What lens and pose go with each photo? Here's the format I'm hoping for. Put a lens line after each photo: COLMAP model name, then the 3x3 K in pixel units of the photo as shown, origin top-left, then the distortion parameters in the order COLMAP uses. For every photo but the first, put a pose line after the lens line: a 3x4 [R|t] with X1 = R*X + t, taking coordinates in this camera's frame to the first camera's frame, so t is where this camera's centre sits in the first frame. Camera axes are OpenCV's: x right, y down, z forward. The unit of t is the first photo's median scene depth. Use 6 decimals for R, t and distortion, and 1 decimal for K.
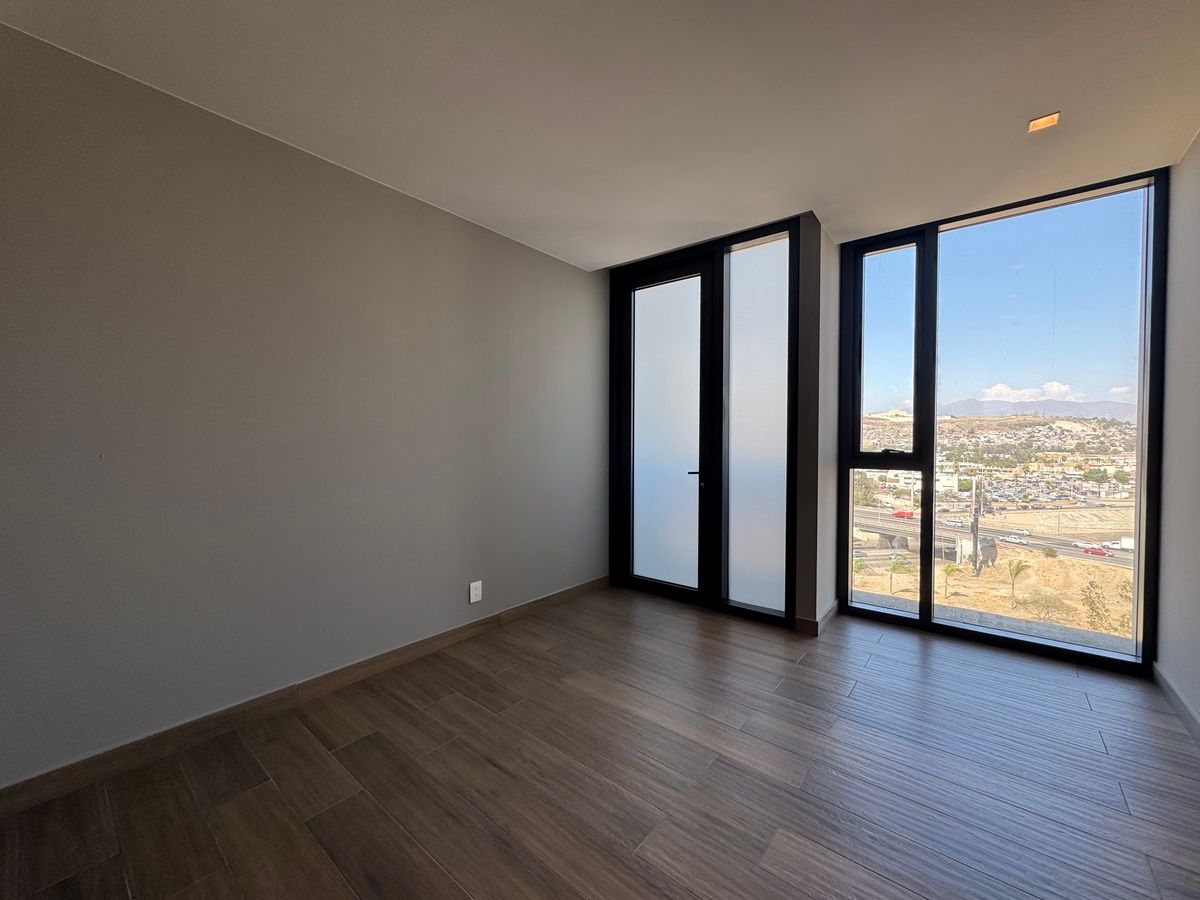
lens RADIAL K [[478.2, 0, 600.0], [0, 478.2, 450.0], [0, 0, 1]] dist [-0.001501, 0.000158]
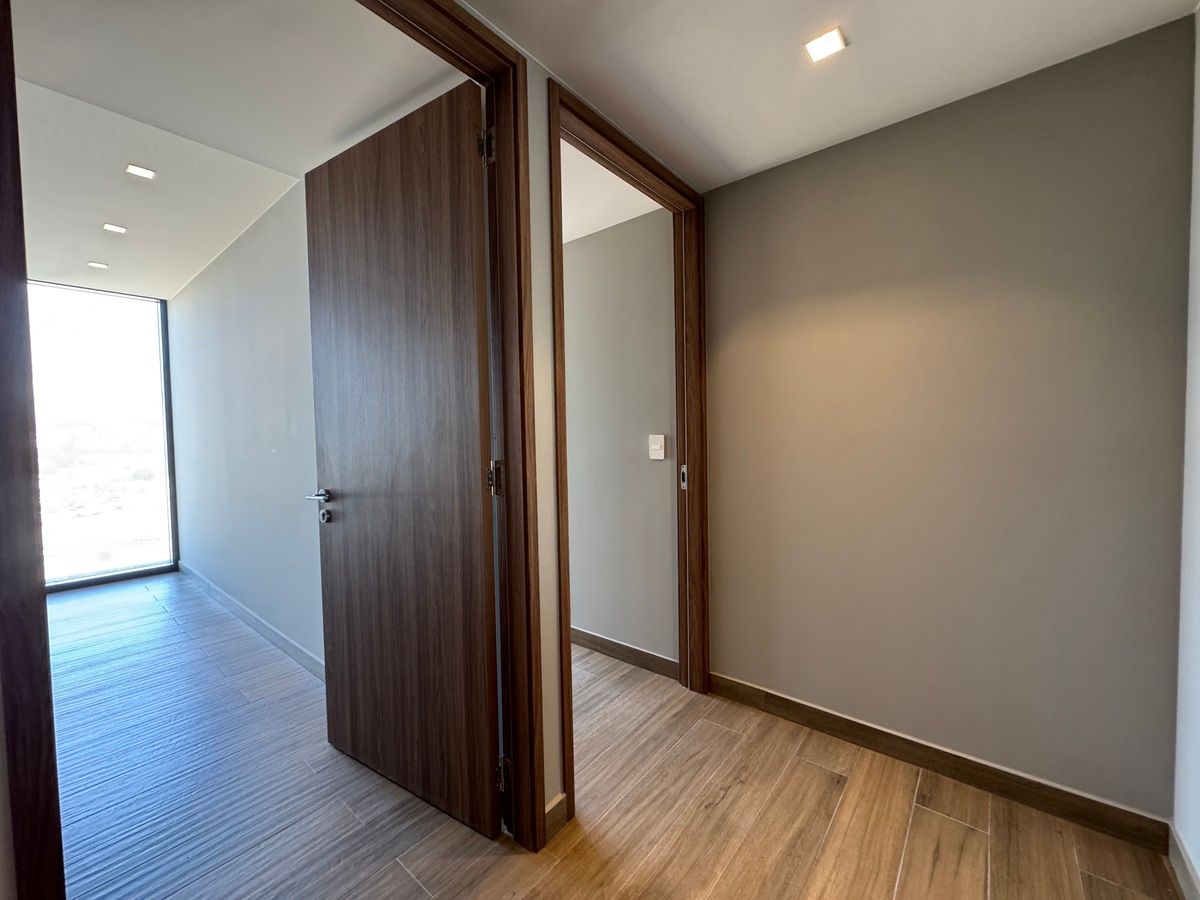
lens RADIAL K [[478.2, 0, 600.0], [0, 478.2, 450.0], [0, 0, 1]] dist [-0.001501, 0.000158]
pose [[0.001074, -0.038886, 0.999243, -0.642544], [0.040235, 0.998436, 0.038811, 0.003519], [-0.999190, 0.040162, 0.002636, -0.628721]]
